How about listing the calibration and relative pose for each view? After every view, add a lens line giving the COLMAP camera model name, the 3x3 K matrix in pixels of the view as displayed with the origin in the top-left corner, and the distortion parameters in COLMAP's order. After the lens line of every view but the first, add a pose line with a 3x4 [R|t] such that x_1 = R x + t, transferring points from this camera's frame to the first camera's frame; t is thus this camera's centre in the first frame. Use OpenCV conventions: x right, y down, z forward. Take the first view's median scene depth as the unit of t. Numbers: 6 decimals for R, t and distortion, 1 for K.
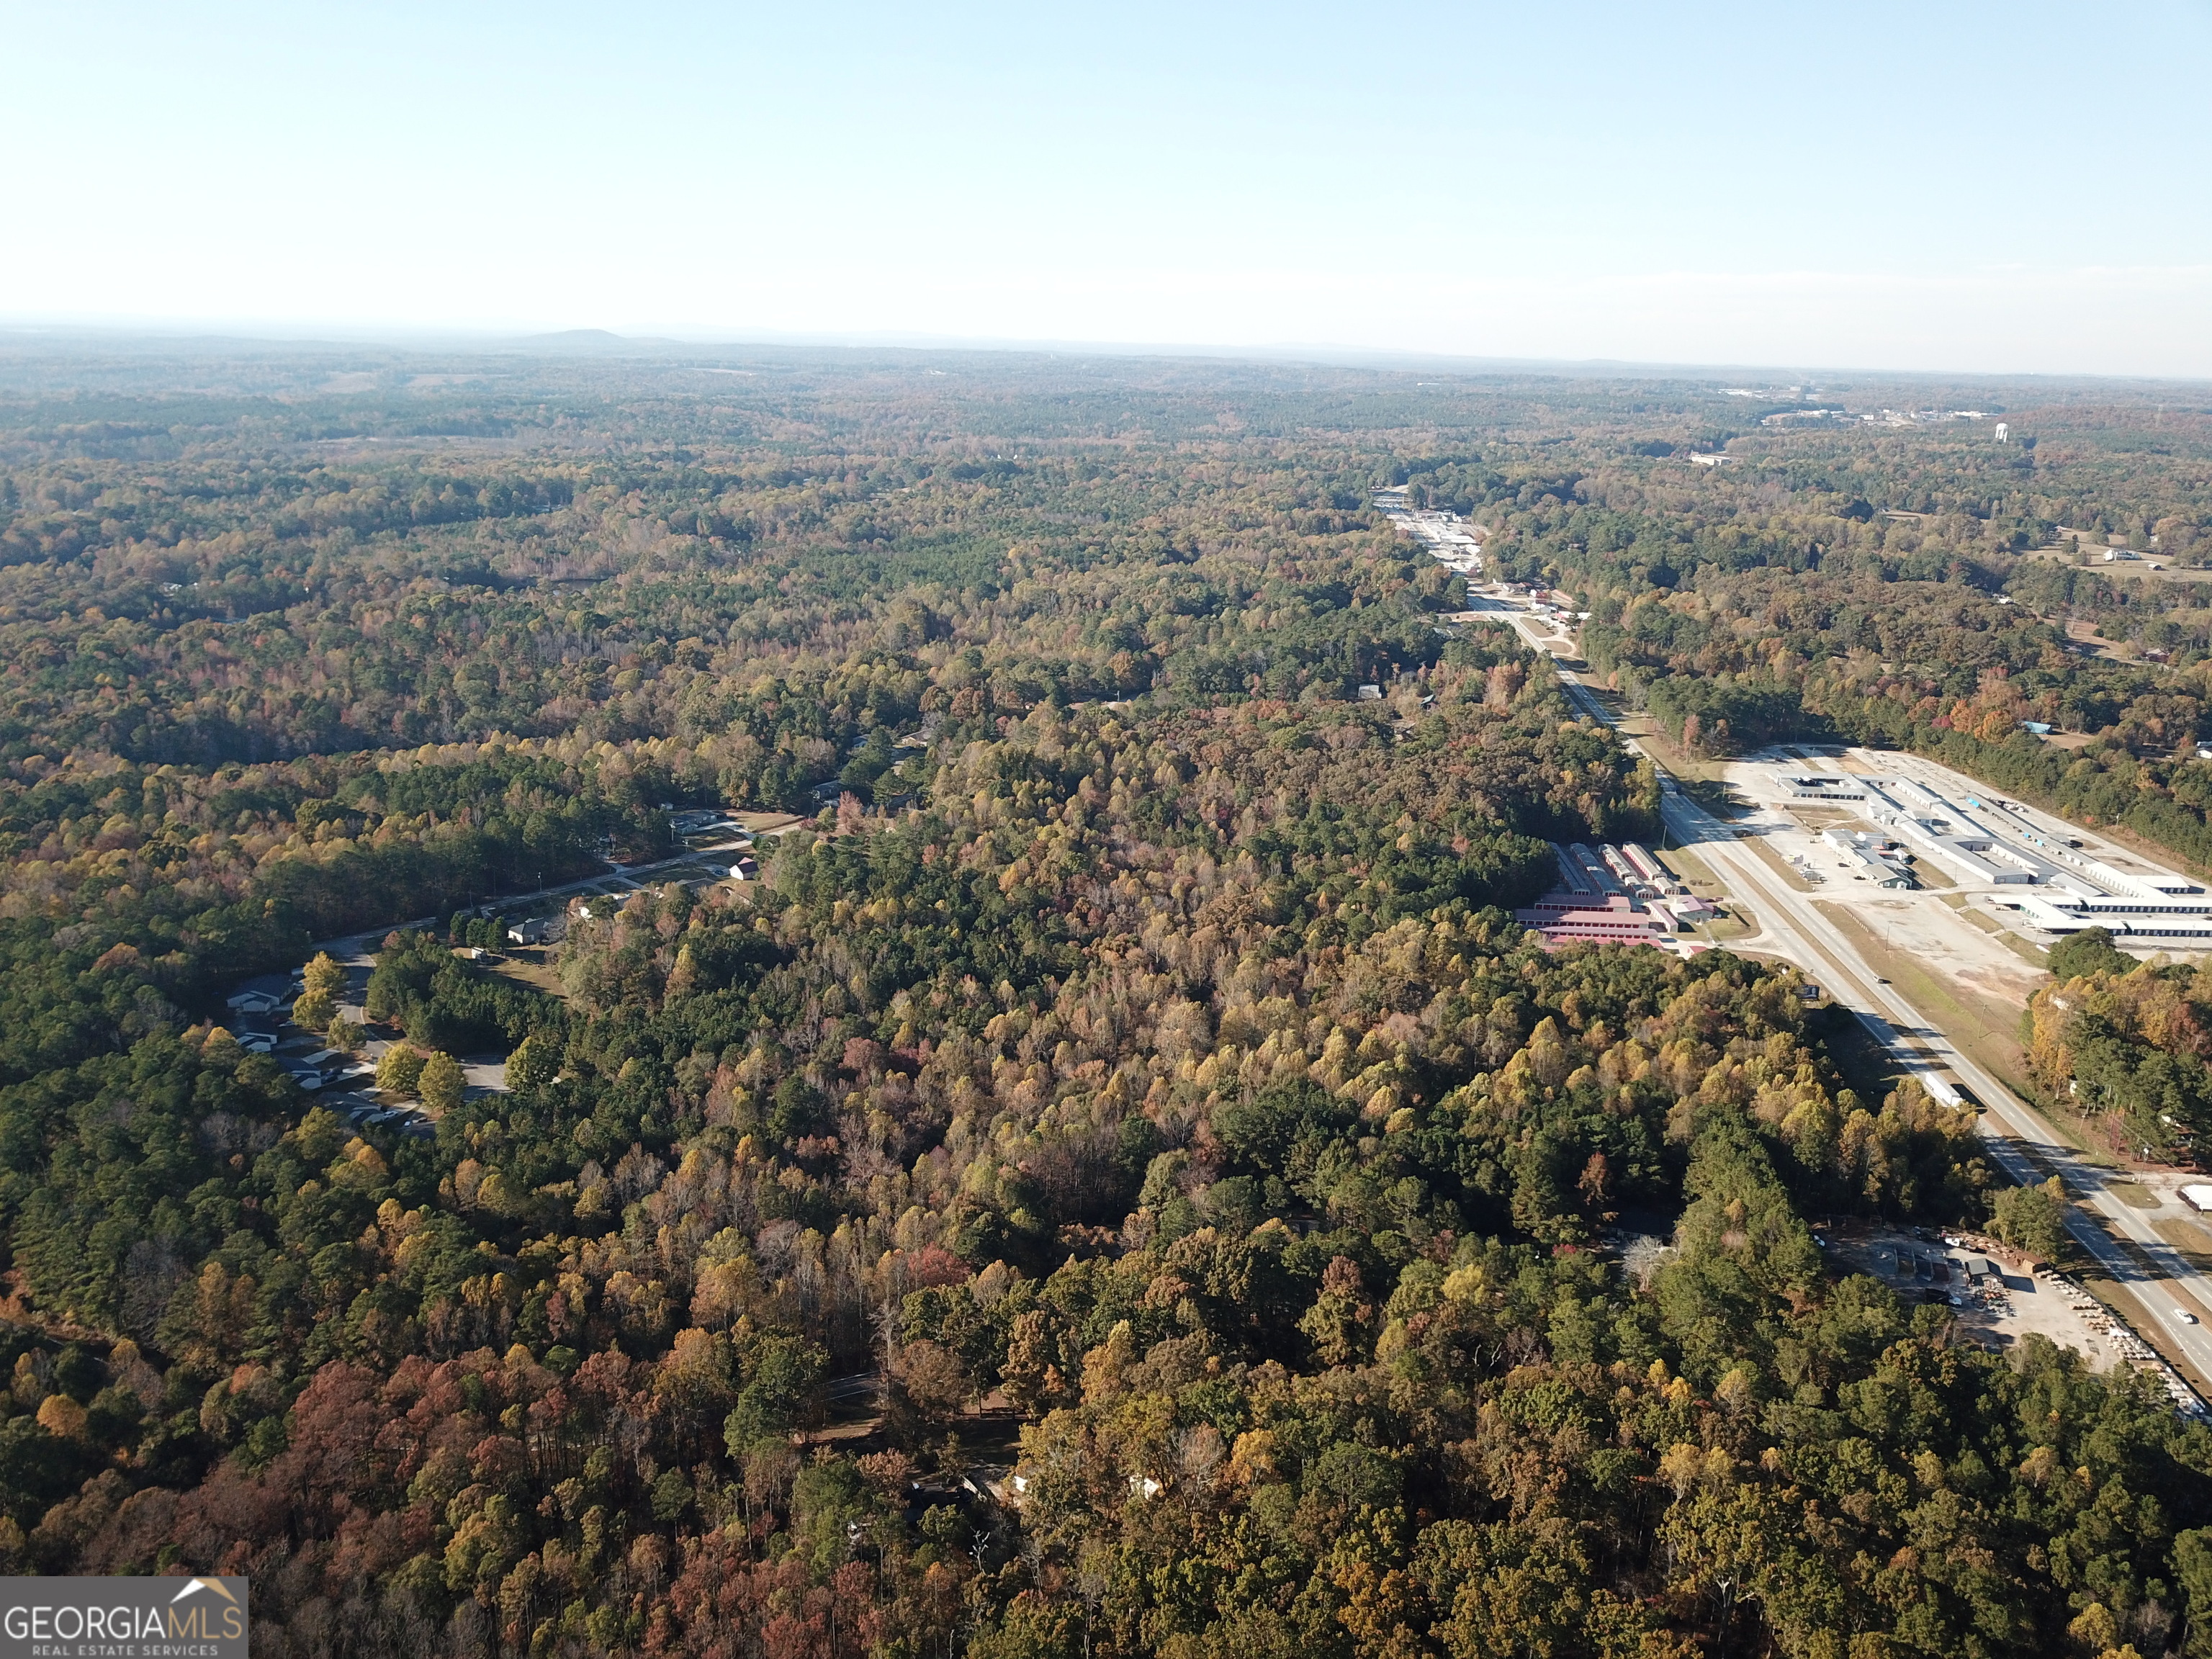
lens RADIAL K [[1688.6, 0, 1106.0], [0, 1688.6, 829.5], [0, 0, 1]] dist [-0.001983, 0.000730]
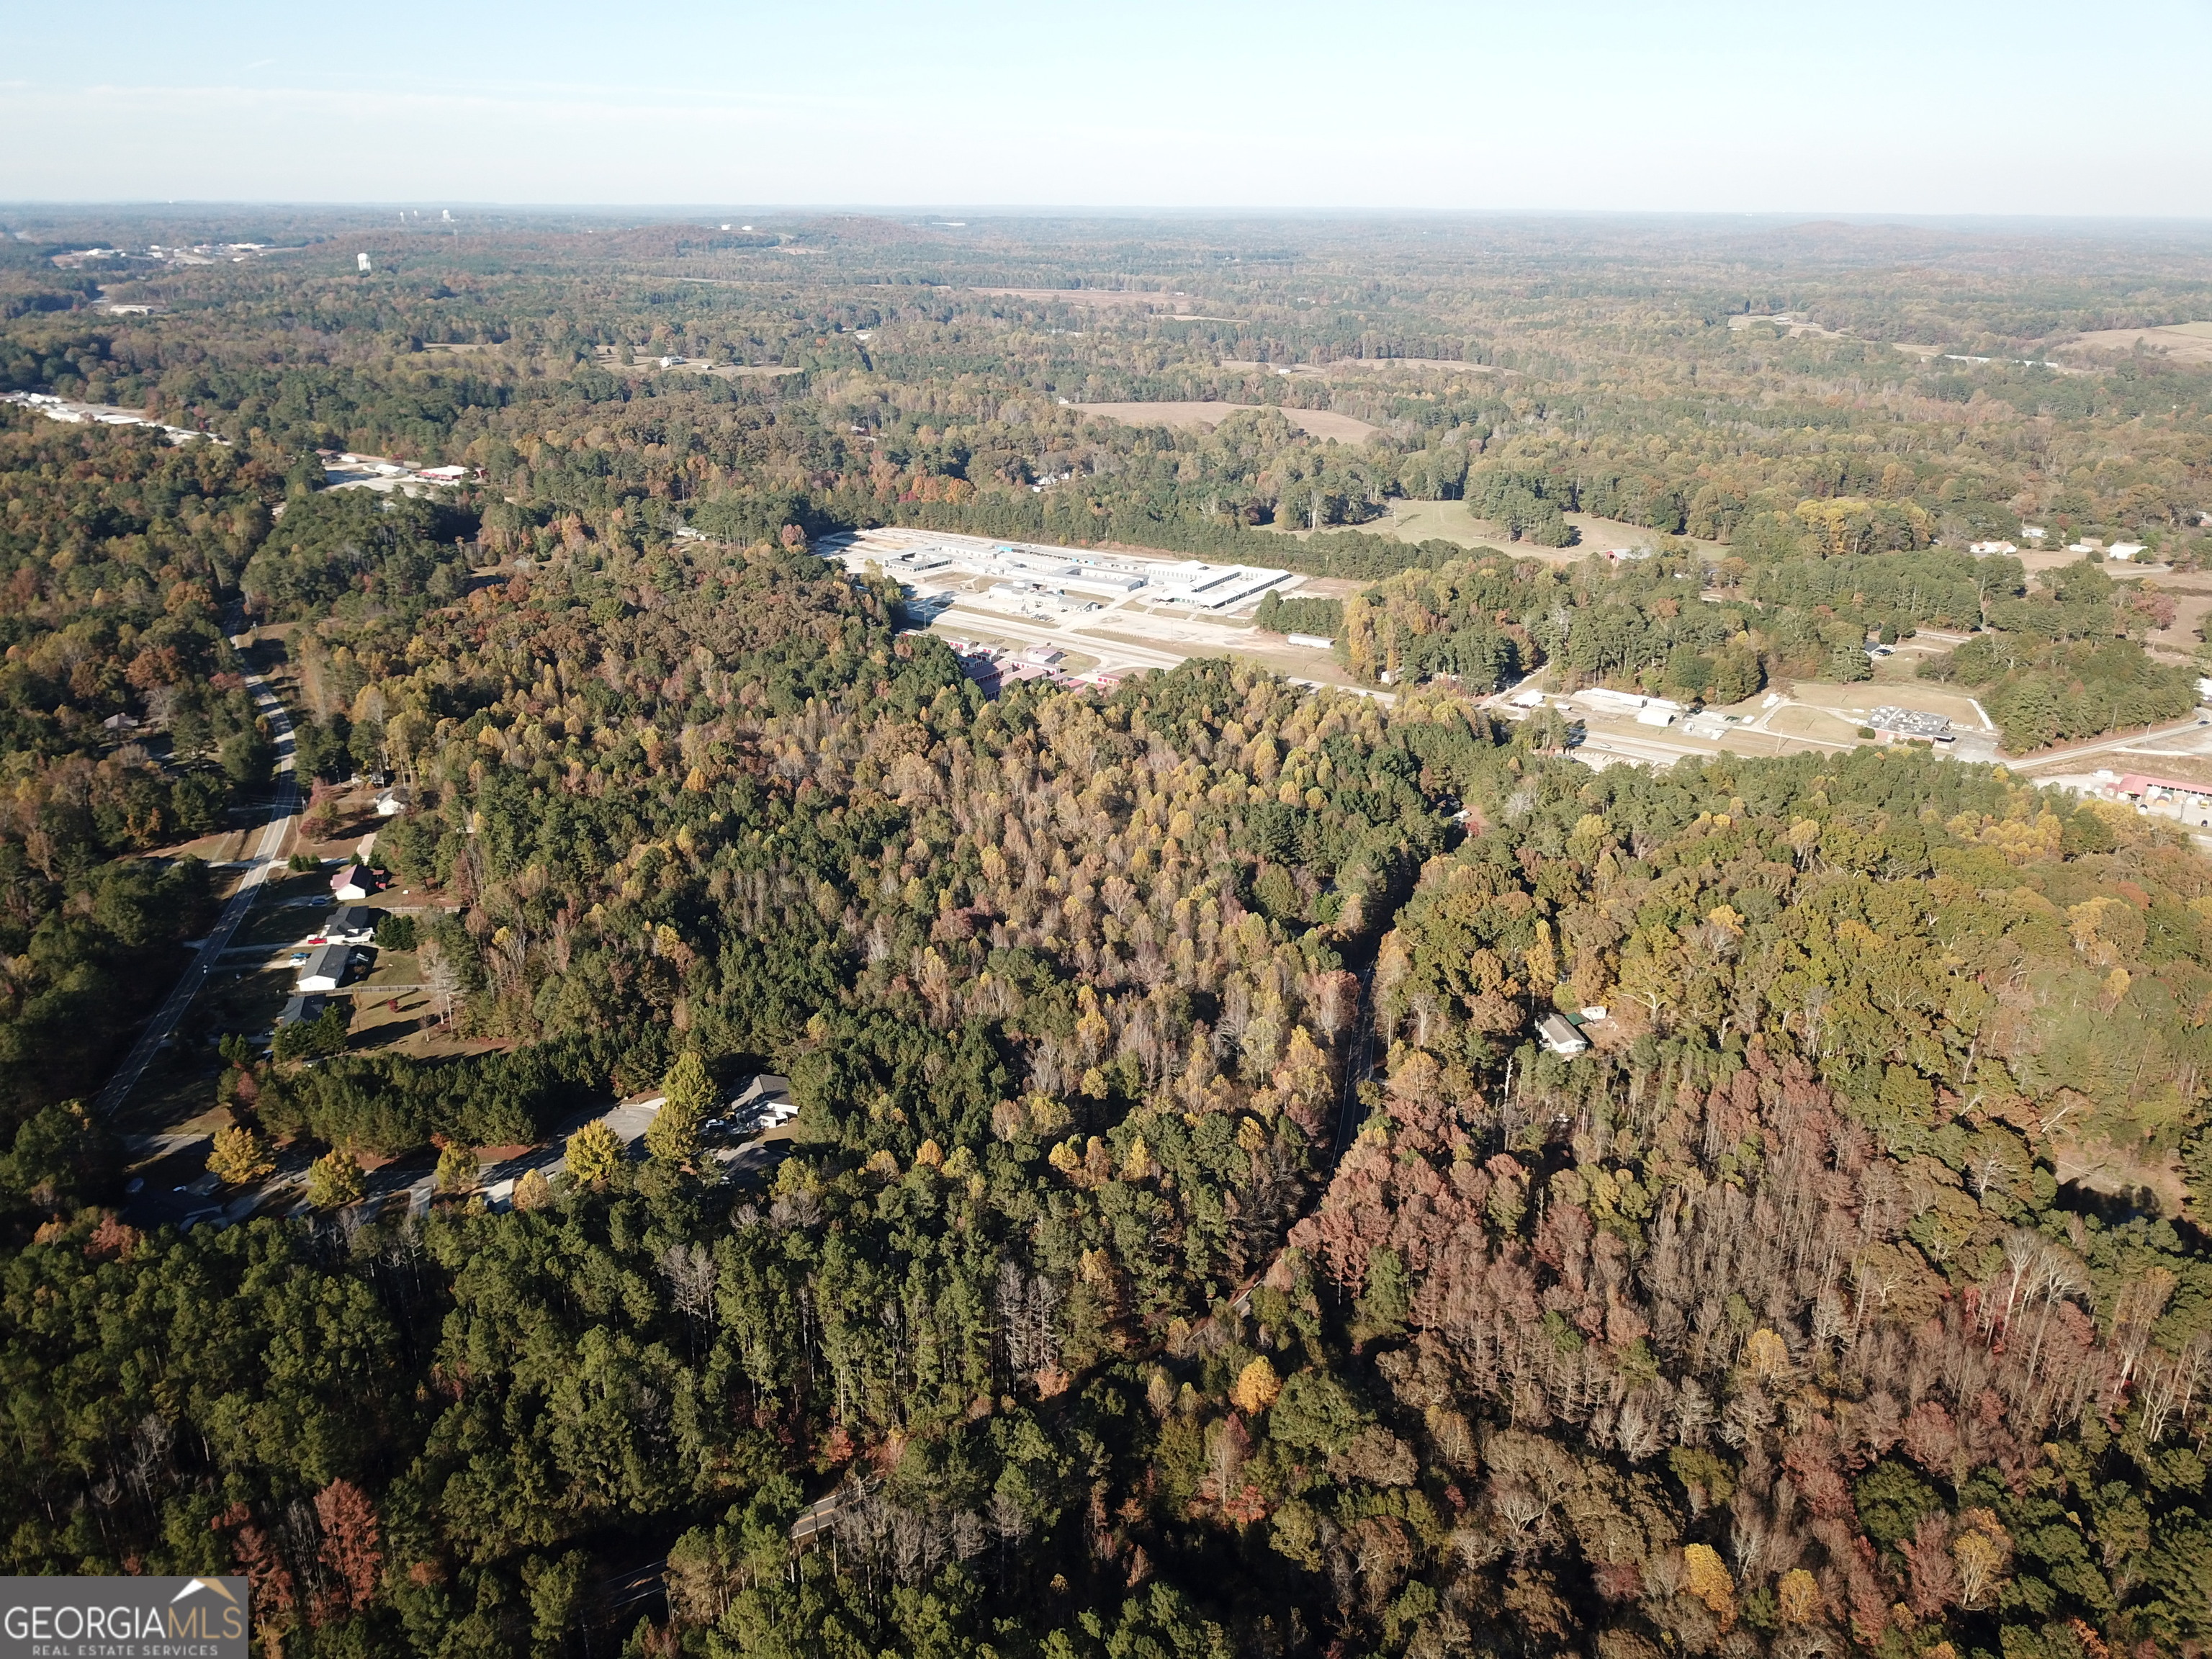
lens RADIAL K [[1688.6, 0, 1106.0], [0, 1688.6, 829.5], [0, 0, 1]] dist [-0.001983, 0.000730]
pose [[0.541489, -0.317504, 0.778448, -0.645088], [0.243680, 0.945469, 0.216122, -0.089728], [-0.804618, 0.072664, 0.589330, 0.227895]]
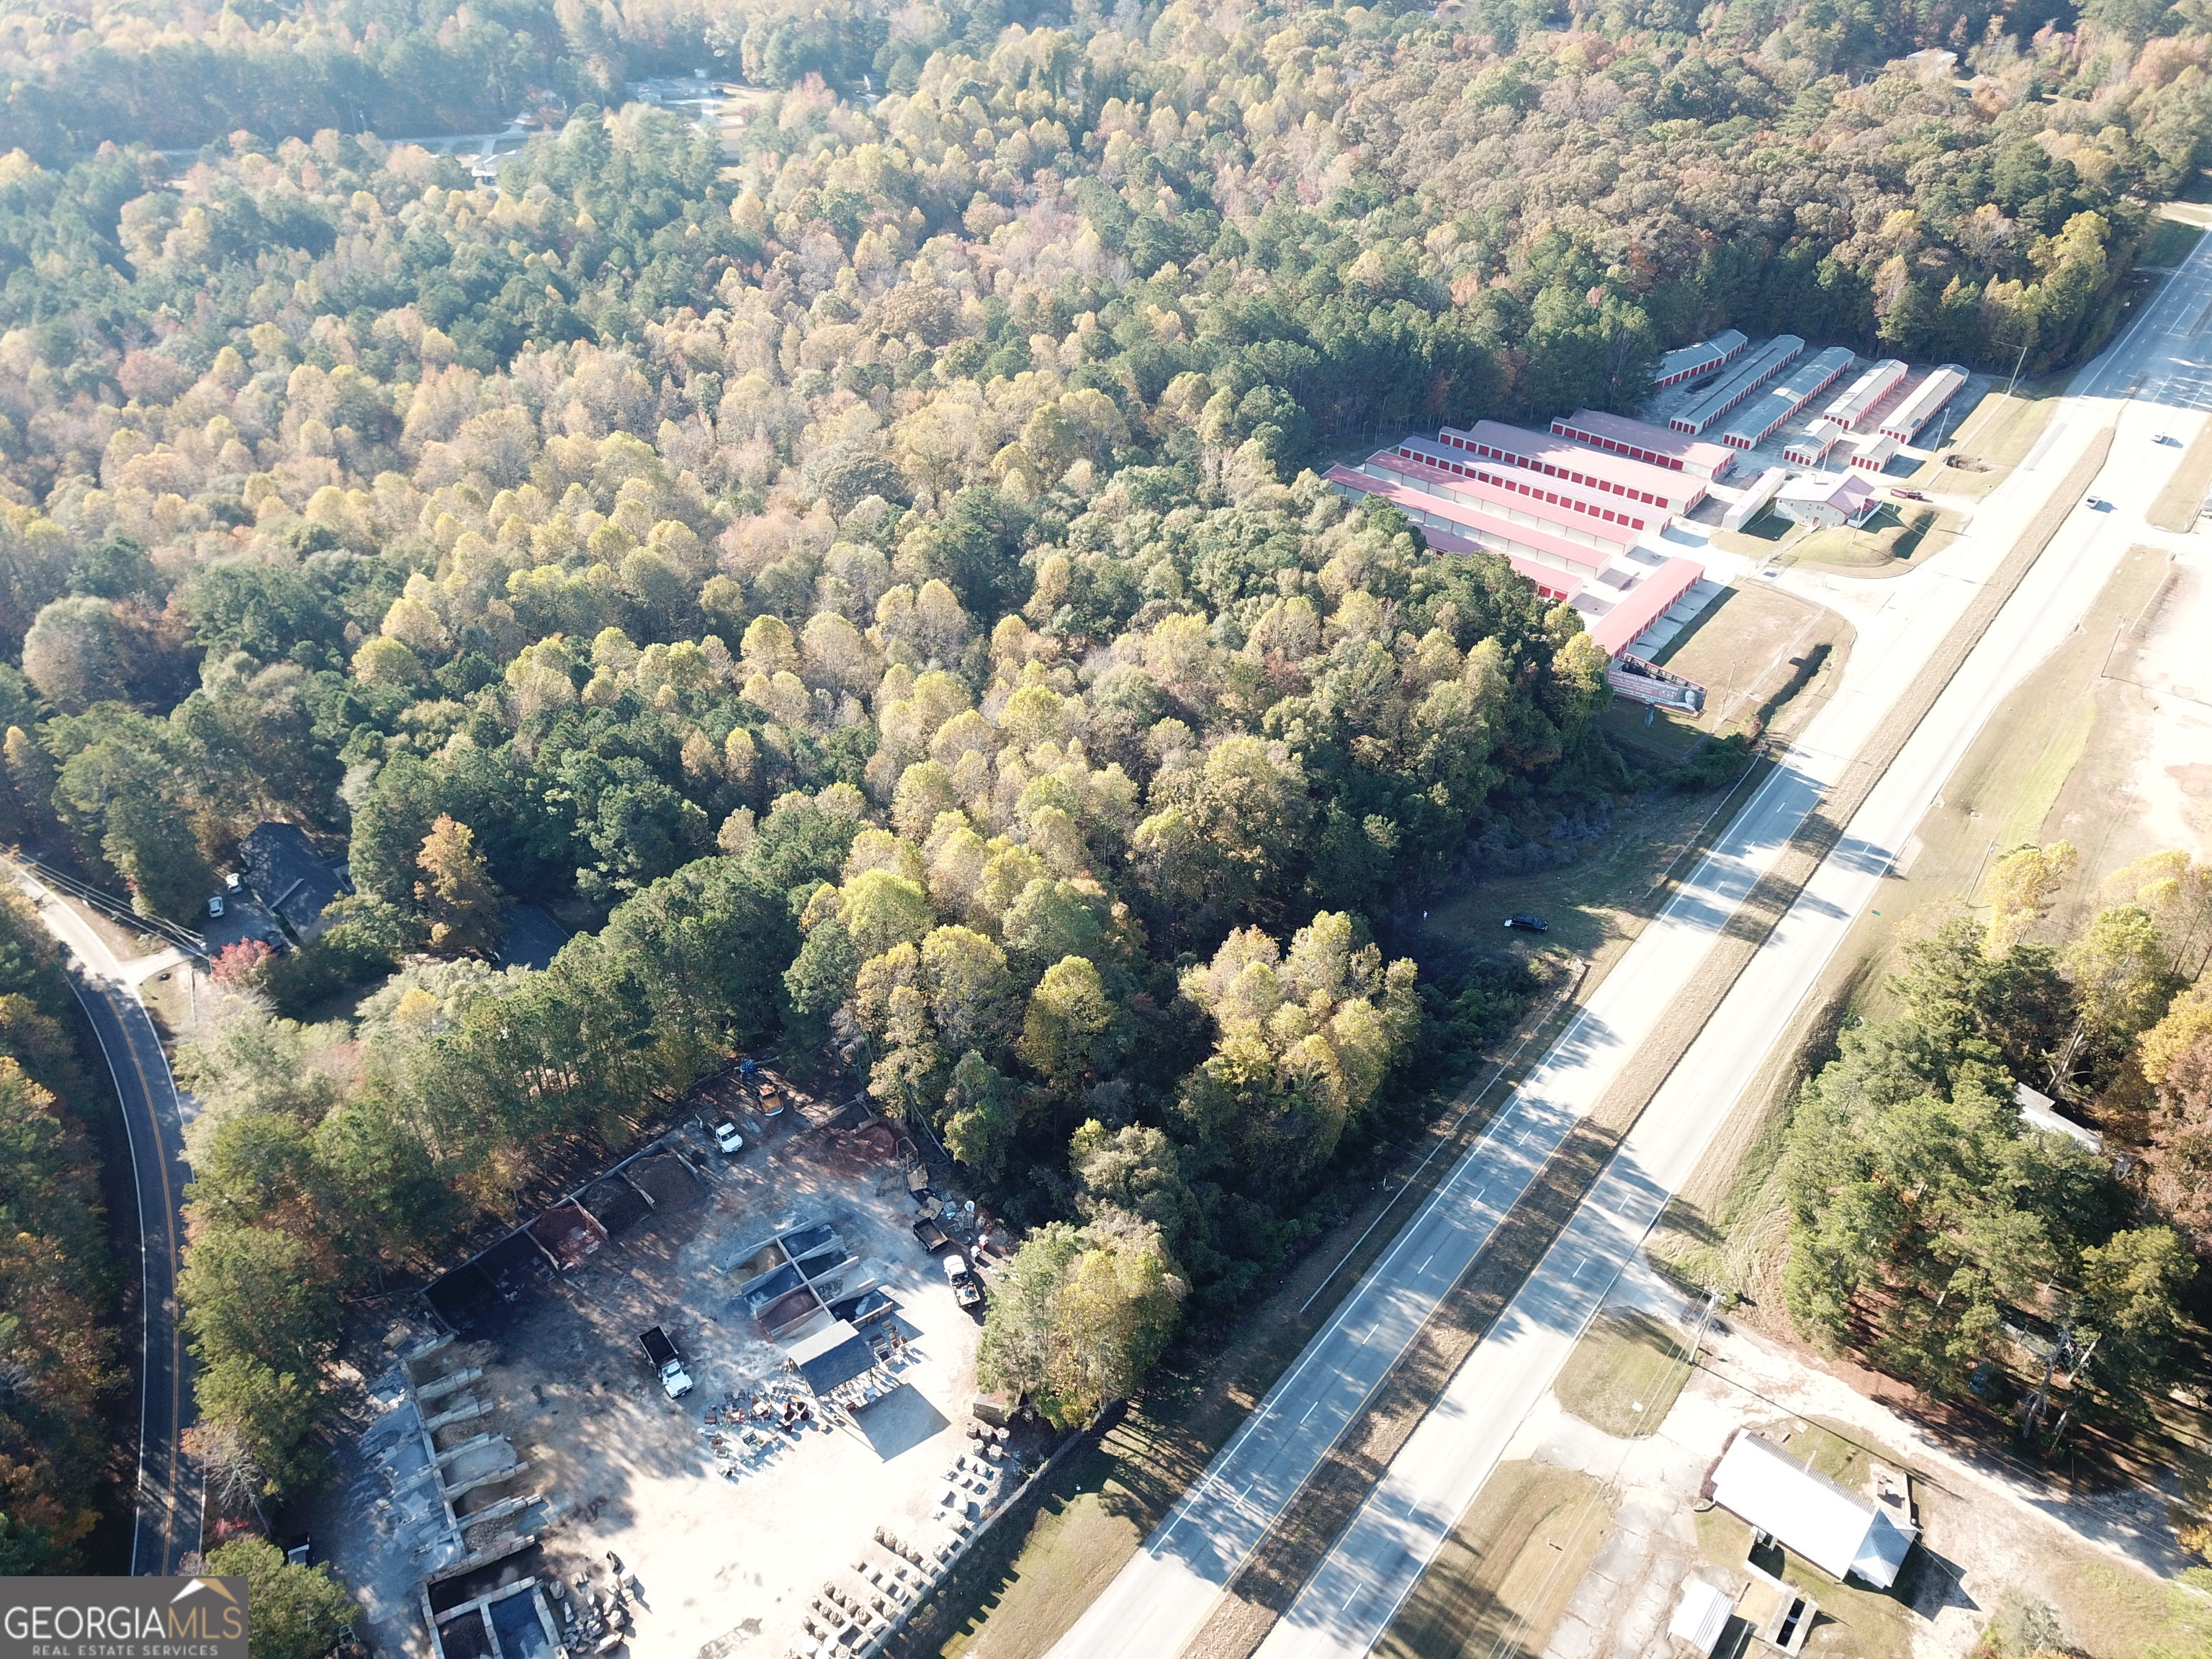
lens RADIAL K [[1718.0, 0, 1084.4], [0, 1718.0, 793.1], [0, 0, 1]] dist [0.003052, -0.004064]
pose [[0.807984, 0.327541, -0.489774, 0.448269], [-0.155893, 0.920463, 0.358391, -0.022605], [0.568207, -0.213222, 0.794781, 0.435688]]
